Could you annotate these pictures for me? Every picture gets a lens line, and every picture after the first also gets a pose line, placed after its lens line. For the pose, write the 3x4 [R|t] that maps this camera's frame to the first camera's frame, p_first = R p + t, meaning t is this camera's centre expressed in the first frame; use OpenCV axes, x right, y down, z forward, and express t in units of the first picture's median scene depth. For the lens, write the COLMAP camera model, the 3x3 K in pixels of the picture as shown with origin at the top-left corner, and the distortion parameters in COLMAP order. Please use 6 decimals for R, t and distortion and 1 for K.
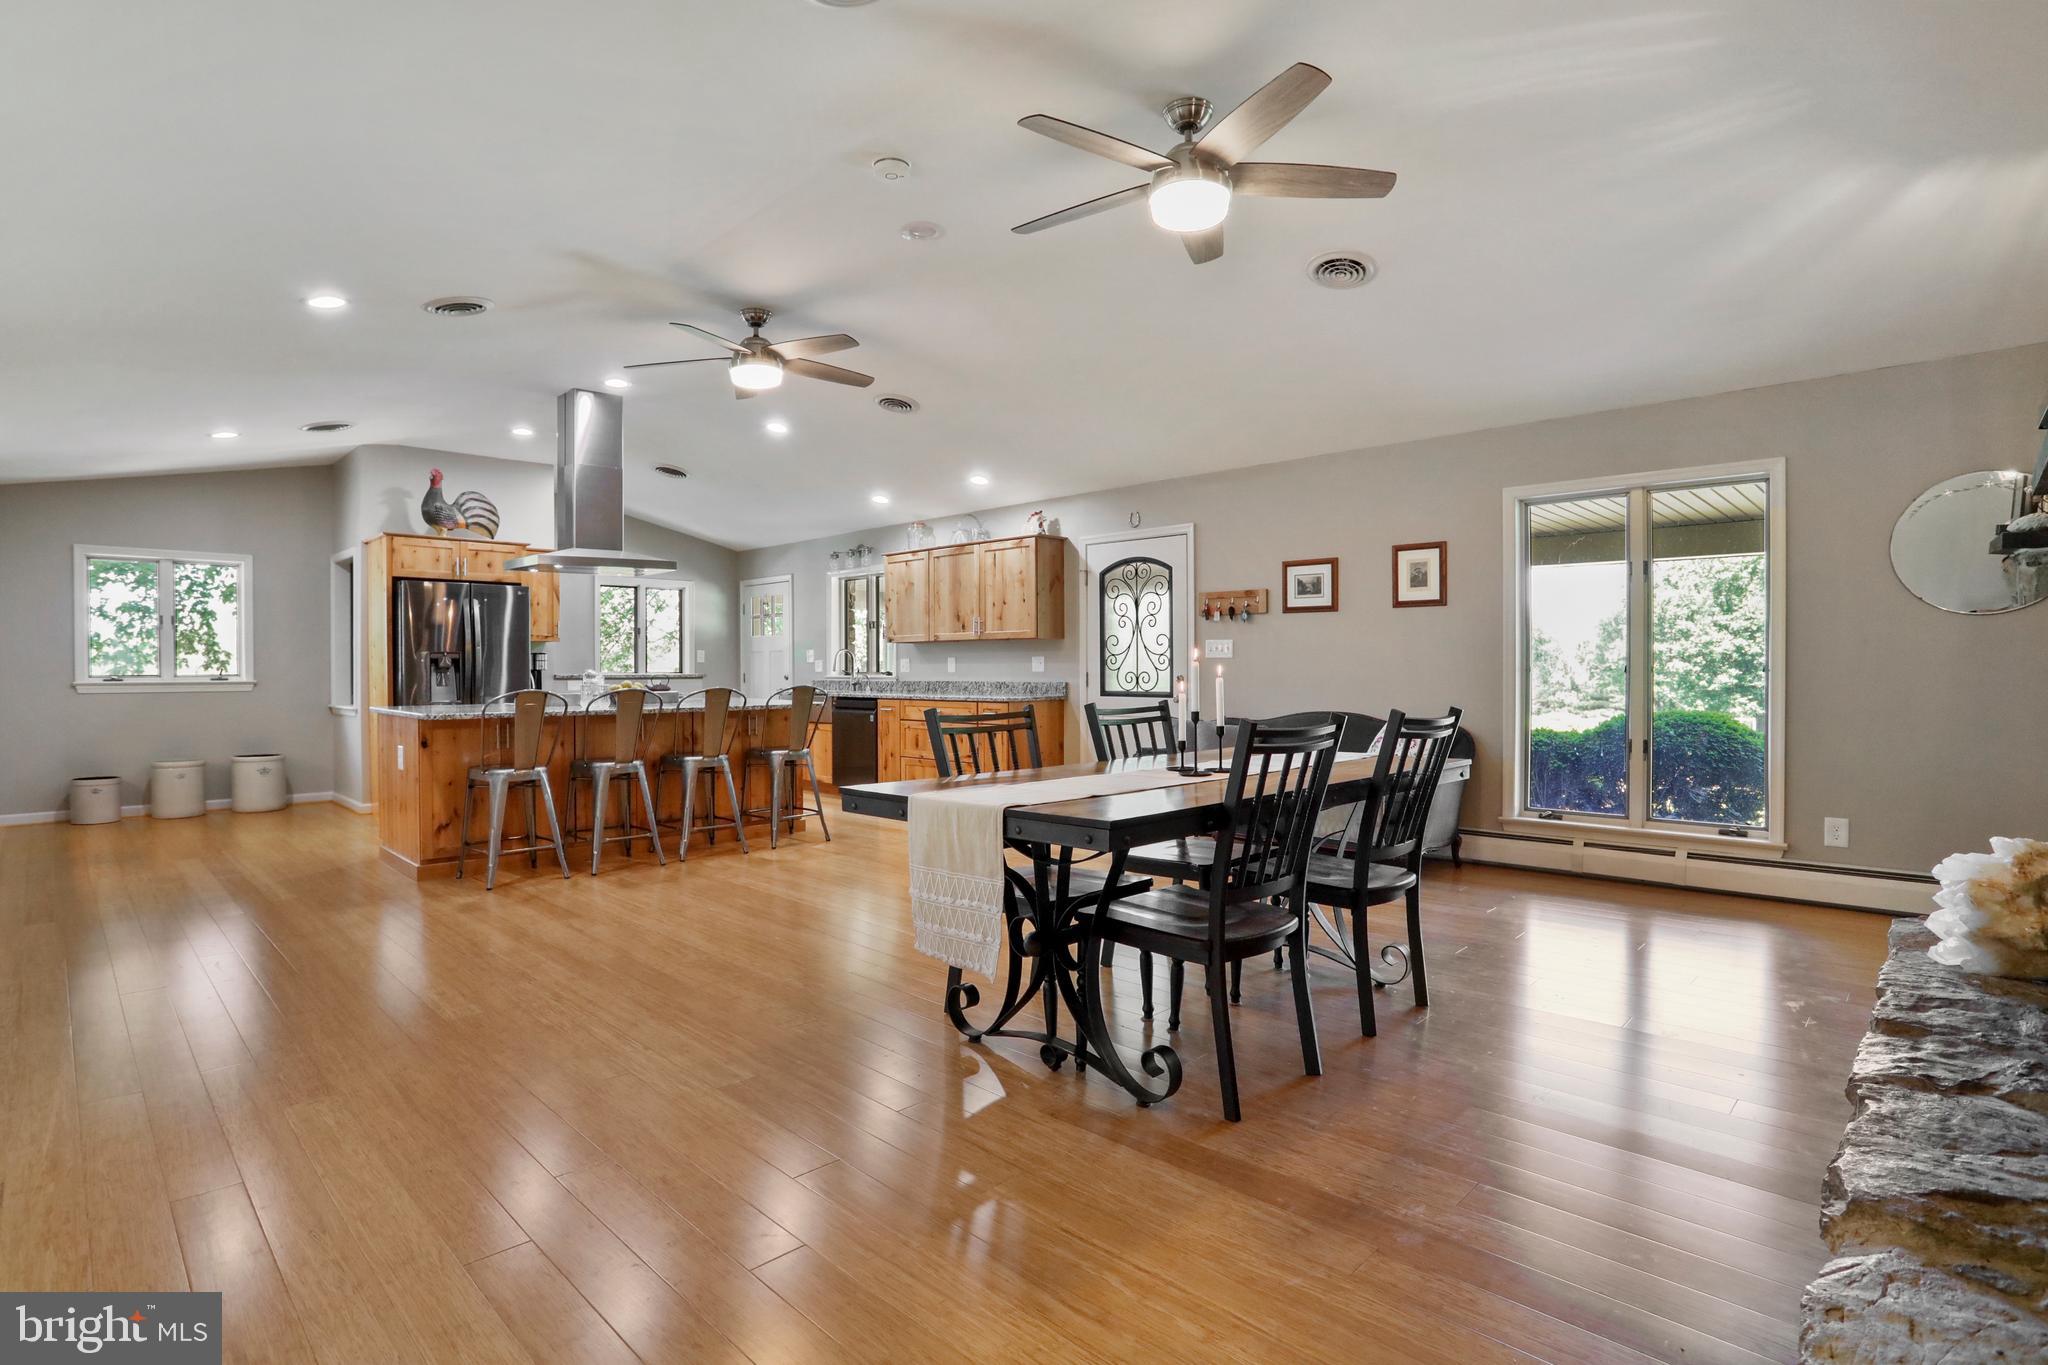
lens RADIAL K [[1008.7, 0, 1008.3], [0, 1008.7, 668.8], [0, 0, 1]] dist [-0.076243, 0.033155]
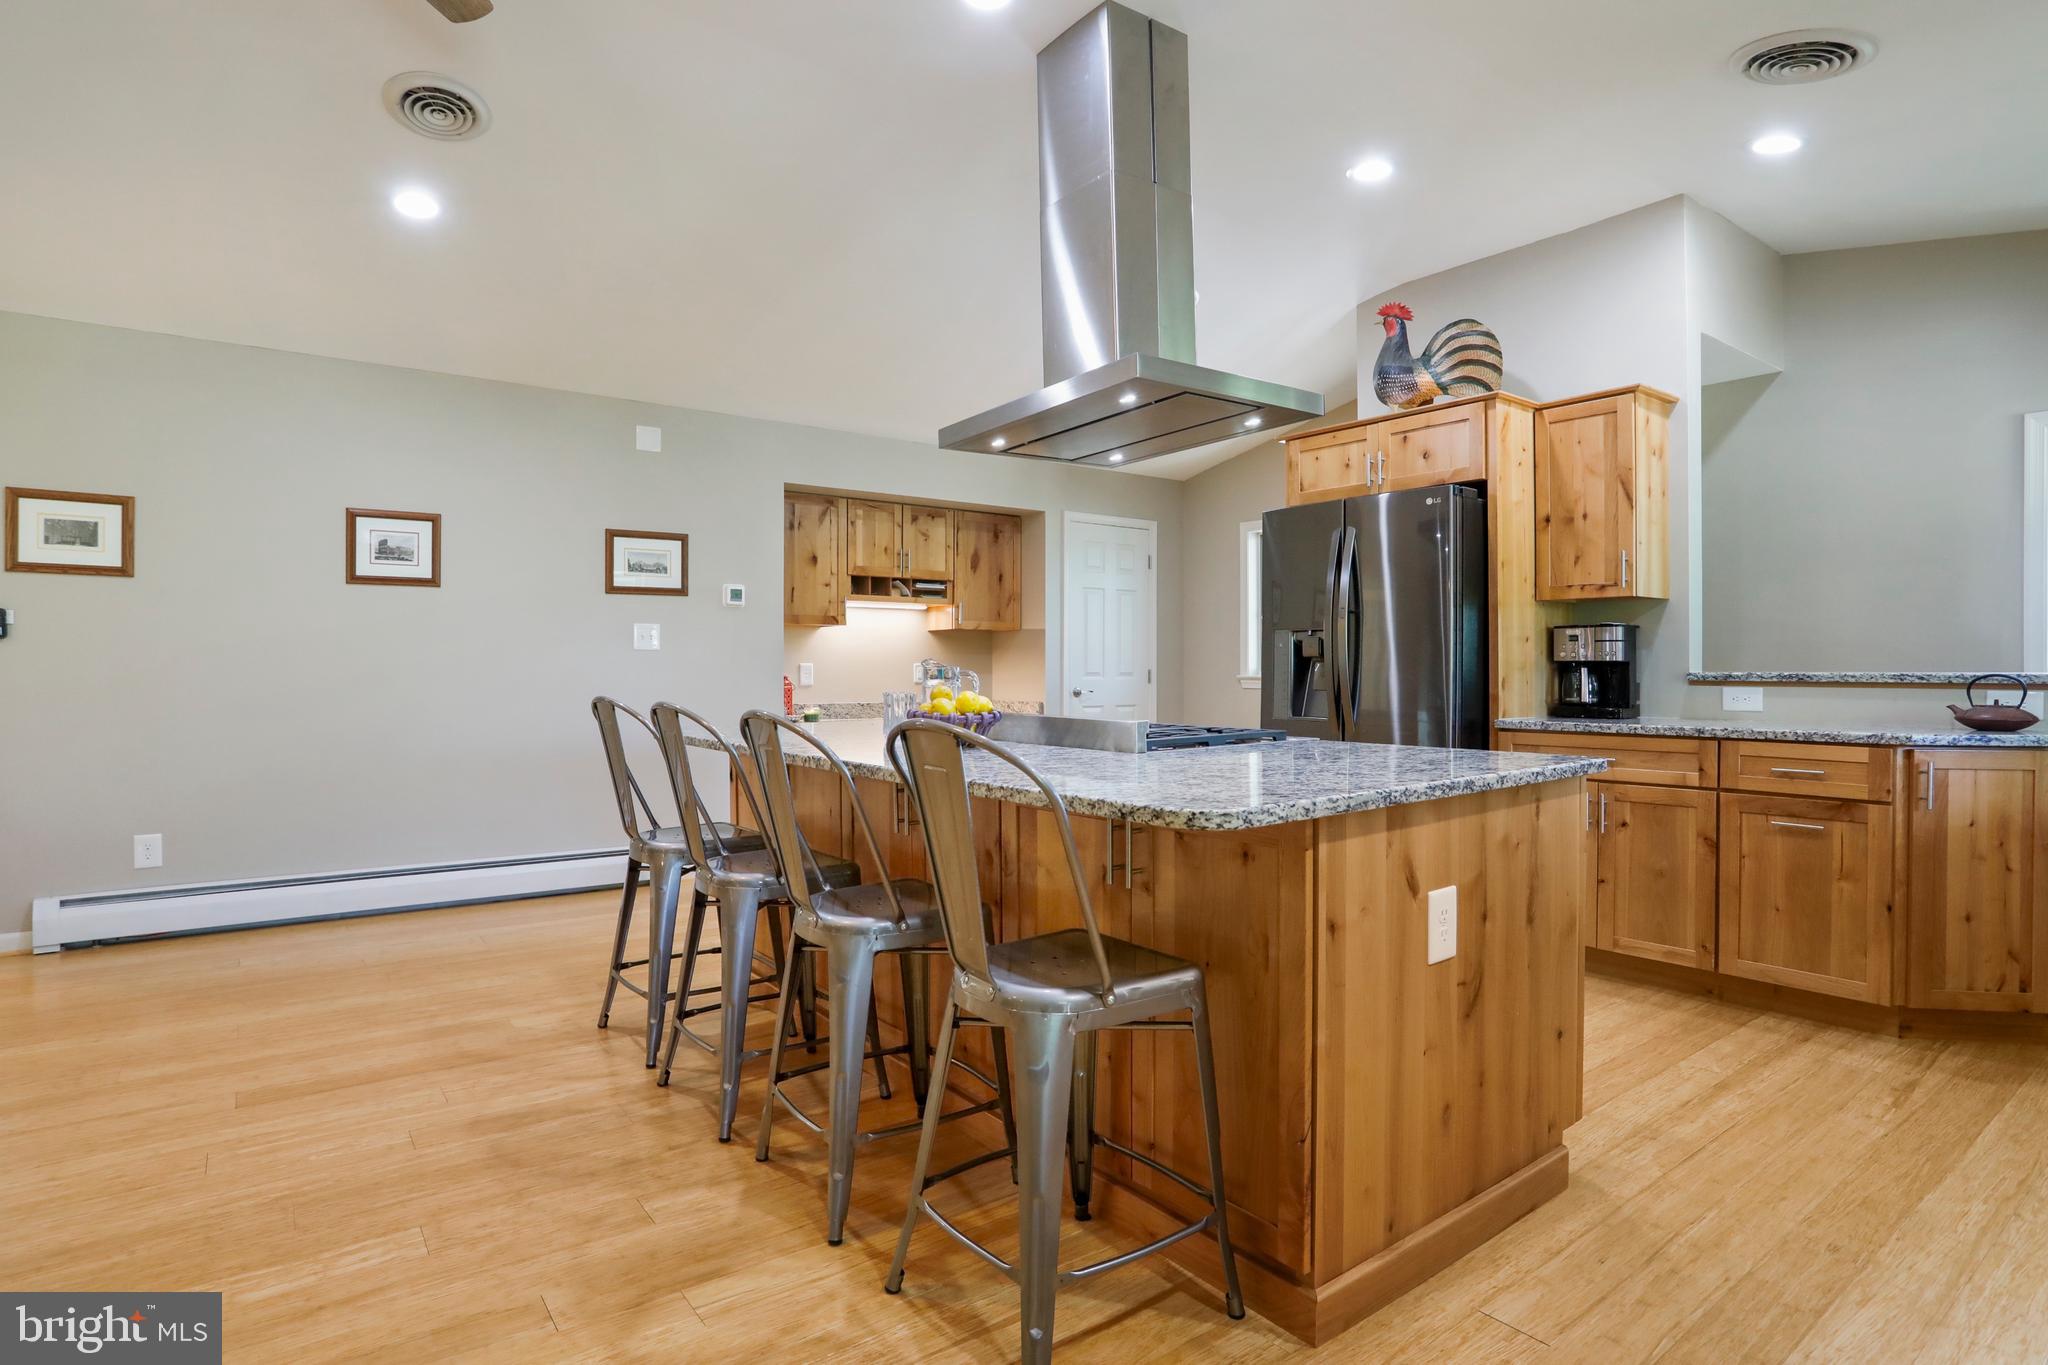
lens RADIAL K [[1050.8, 0, 1011.0], [0, 1050.8, 671.0], [0, 0, 1]] dist [-0.069271, 0.032483]
pose [[-0.148725, 0.007715, -0.988849, 0.037555], [0.000223, 0.999970, 0.007768, 0.001913], [0.988879, 0.000935, -0.148722, 0.867630]]
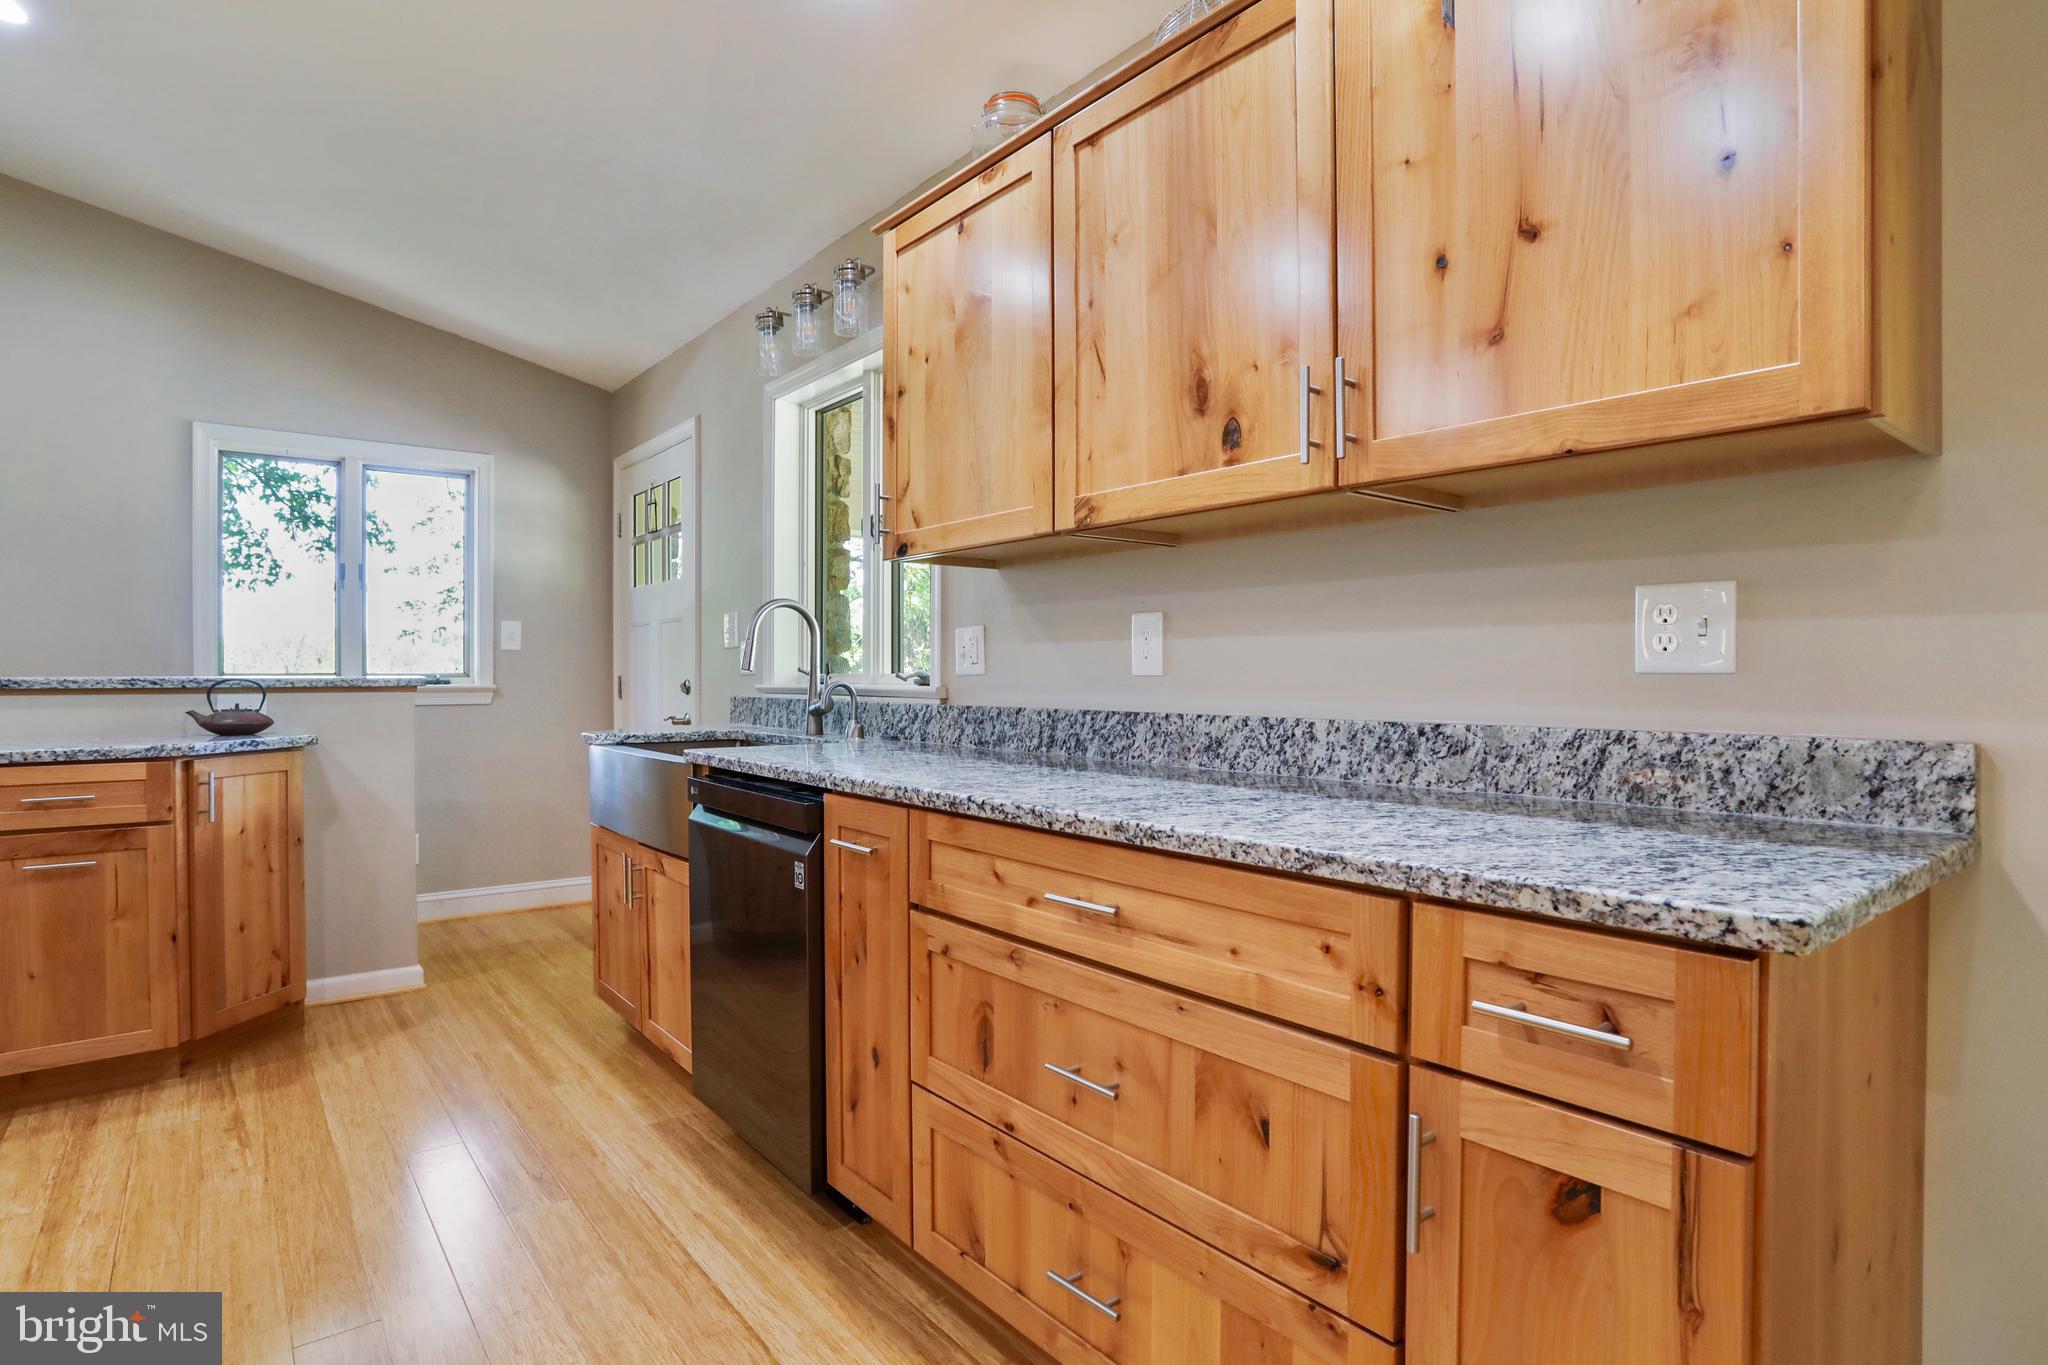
lens RADIAL K [[1065.3, 0, 1009.8], [0, 1065.3, 684.4], [0, 0, 1]] dist [-0.070133, 0.030563]
pose [[0.991955, 0.004562, -0.126509, -0.062922], [-0.003222, 0.999937, 0.010797, 0.003540], [0.126550, -0.010303, 0.991907, 0.828745]]
